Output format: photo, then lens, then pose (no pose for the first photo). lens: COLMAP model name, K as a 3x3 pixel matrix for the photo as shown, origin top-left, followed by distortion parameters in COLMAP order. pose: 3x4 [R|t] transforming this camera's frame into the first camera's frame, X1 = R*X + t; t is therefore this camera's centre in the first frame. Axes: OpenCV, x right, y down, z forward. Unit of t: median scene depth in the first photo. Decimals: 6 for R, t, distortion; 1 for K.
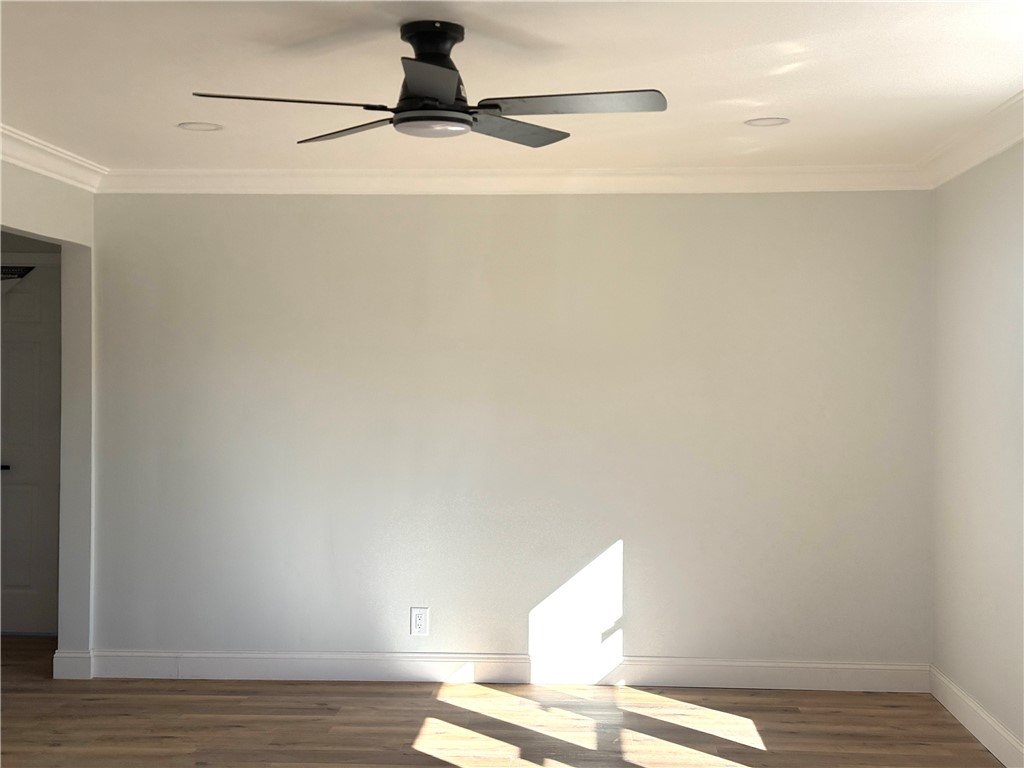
lens RADIAL K [[1428.9, 0, 512.0], [0, 1428.9, 384.0], [0, 0, 1]] dist [0.312364, 0.003396]
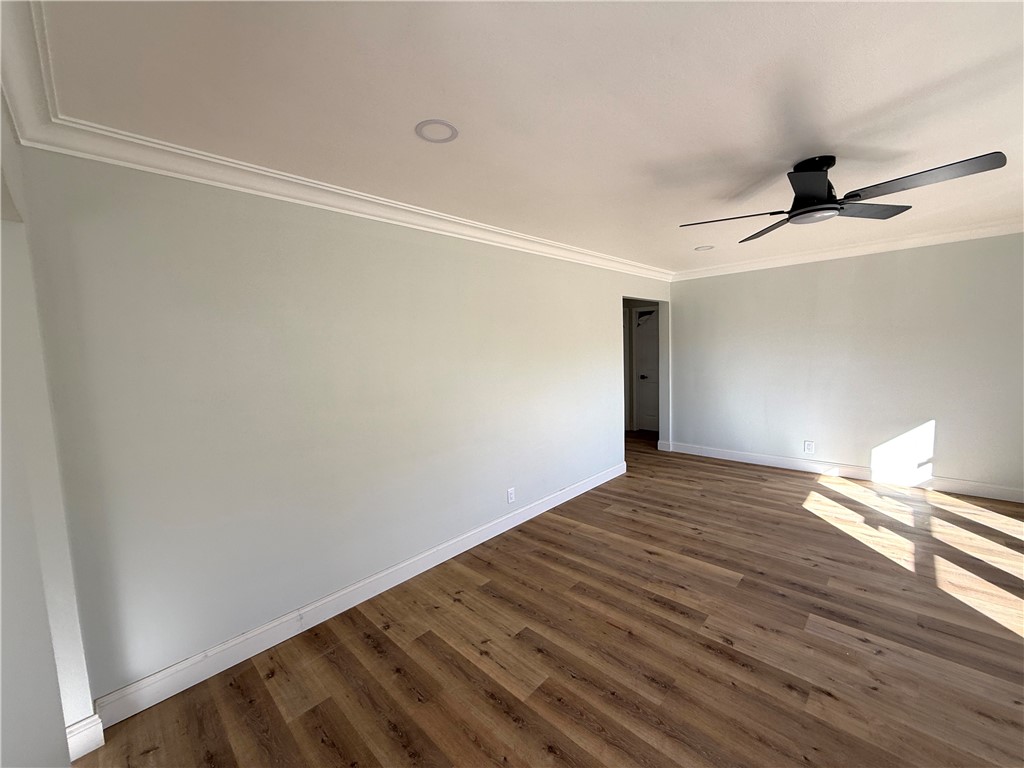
lens RADIAL K [[406.9, 0, 512.0], [0, 406.9, 384.0], [0, 0, 1]] dist [0.002038, -0.000680]
pose [[0.755282, 0.027889, -0.654806, 0.002040], [0.034446, 0.996024, 0.082154, -0.011173], [0.654494, -0.084604, 0.751319, 0.217133]]
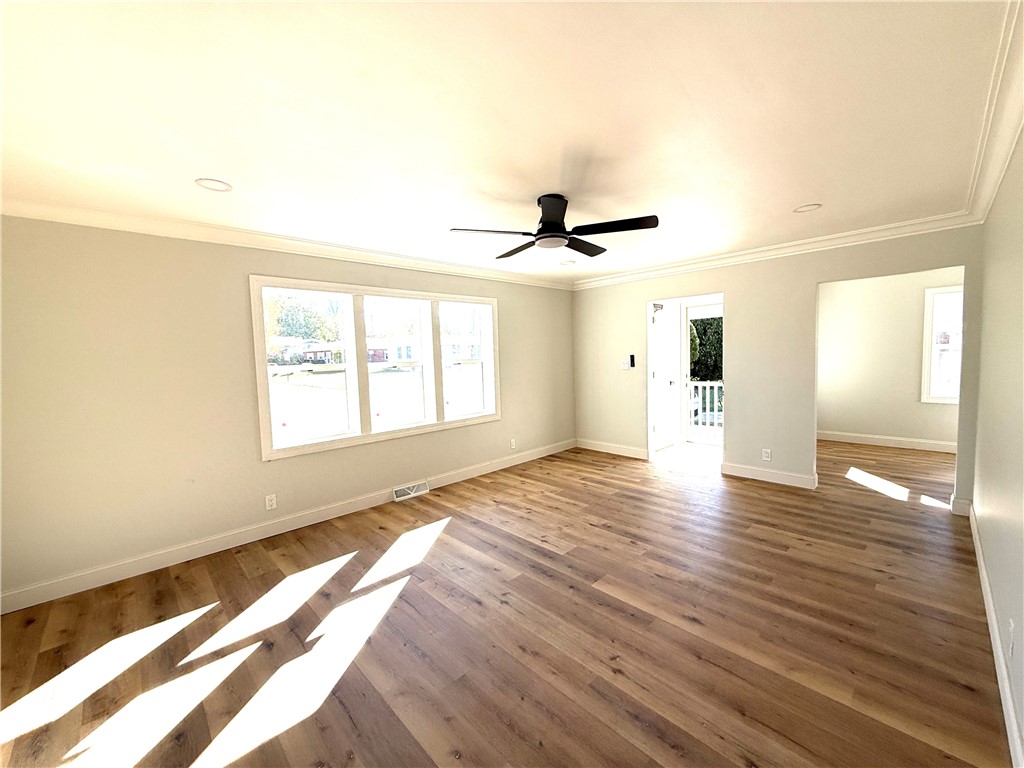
lens RADIAL K [[406.9, 0, 512.0], [0, 406.9, 384.0], [0, 0, 1]] dist [0.002038, -0.000680]
pose [[-0.731111, -0.029838, 0.681605, -0.325116], [0.033683, 0.996246, 0.079742, -0.001989], [-0.681426, 0.081259, -0.727362, 1.075934]]
